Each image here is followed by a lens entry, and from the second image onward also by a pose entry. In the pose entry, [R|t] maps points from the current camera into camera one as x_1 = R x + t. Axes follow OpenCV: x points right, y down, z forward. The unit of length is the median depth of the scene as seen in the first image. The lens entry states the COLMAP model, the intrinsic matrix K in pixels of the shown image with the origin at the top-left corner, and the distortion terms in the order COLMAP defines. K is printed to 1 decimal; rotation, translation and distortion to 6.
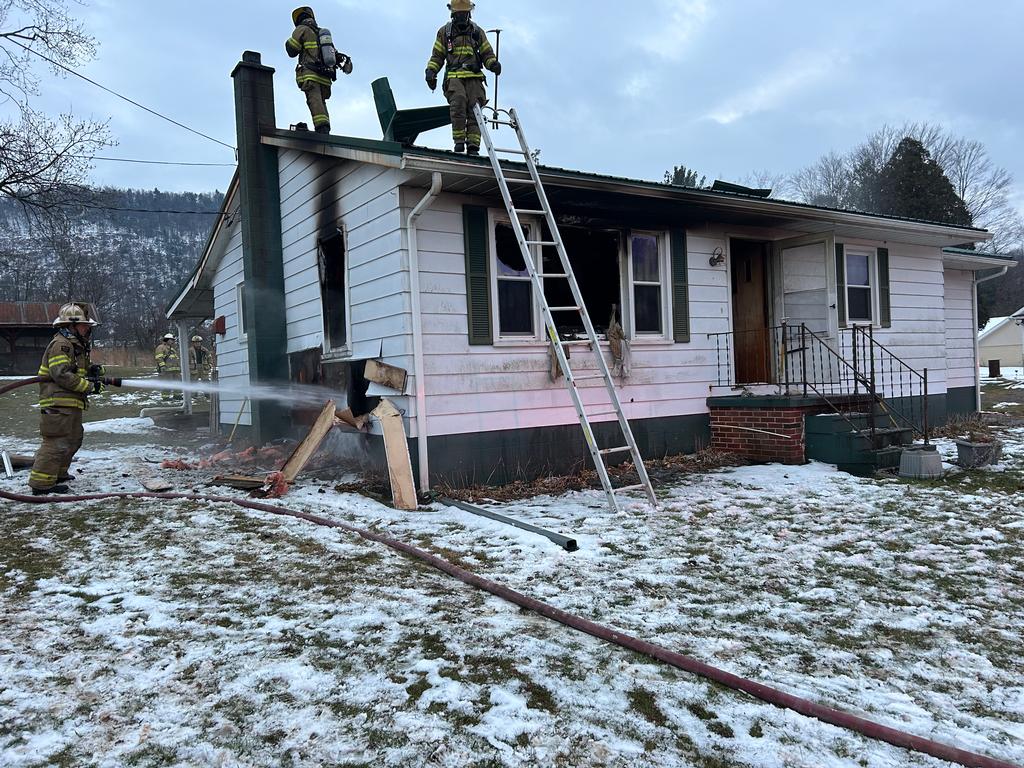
lens RADIAL K [[769.9, 0, 518.1], [0, 769.9, 382.2], [0, 0, 1]] dist [0.075577, -0.057125]
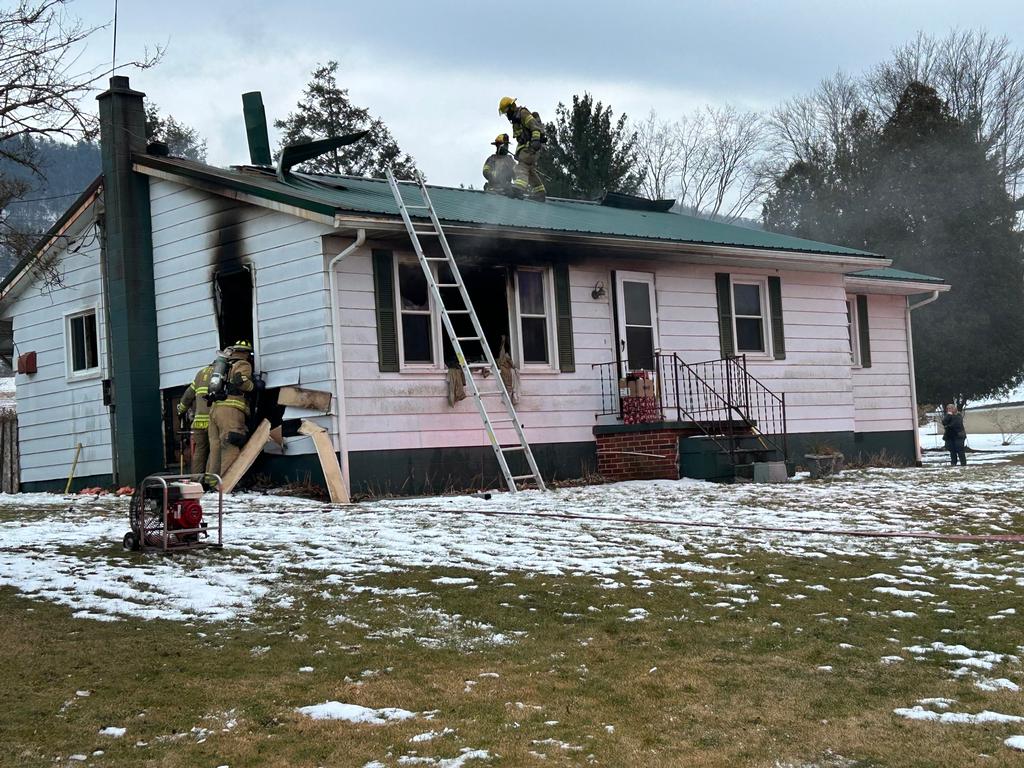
lens RADIAL K [[1585.9, 0, 541.5], [0, 1585.9, 407.8], [0, 0, 1]] dist [0.085438, 0.000000]
pose [[0.985440, -0.012242, 0.169583, -0.193048], [0.021591, 0.998340, -0.053391, 0.114418], [-0.168648, 0.056275, 0.984069, -1.136771]]
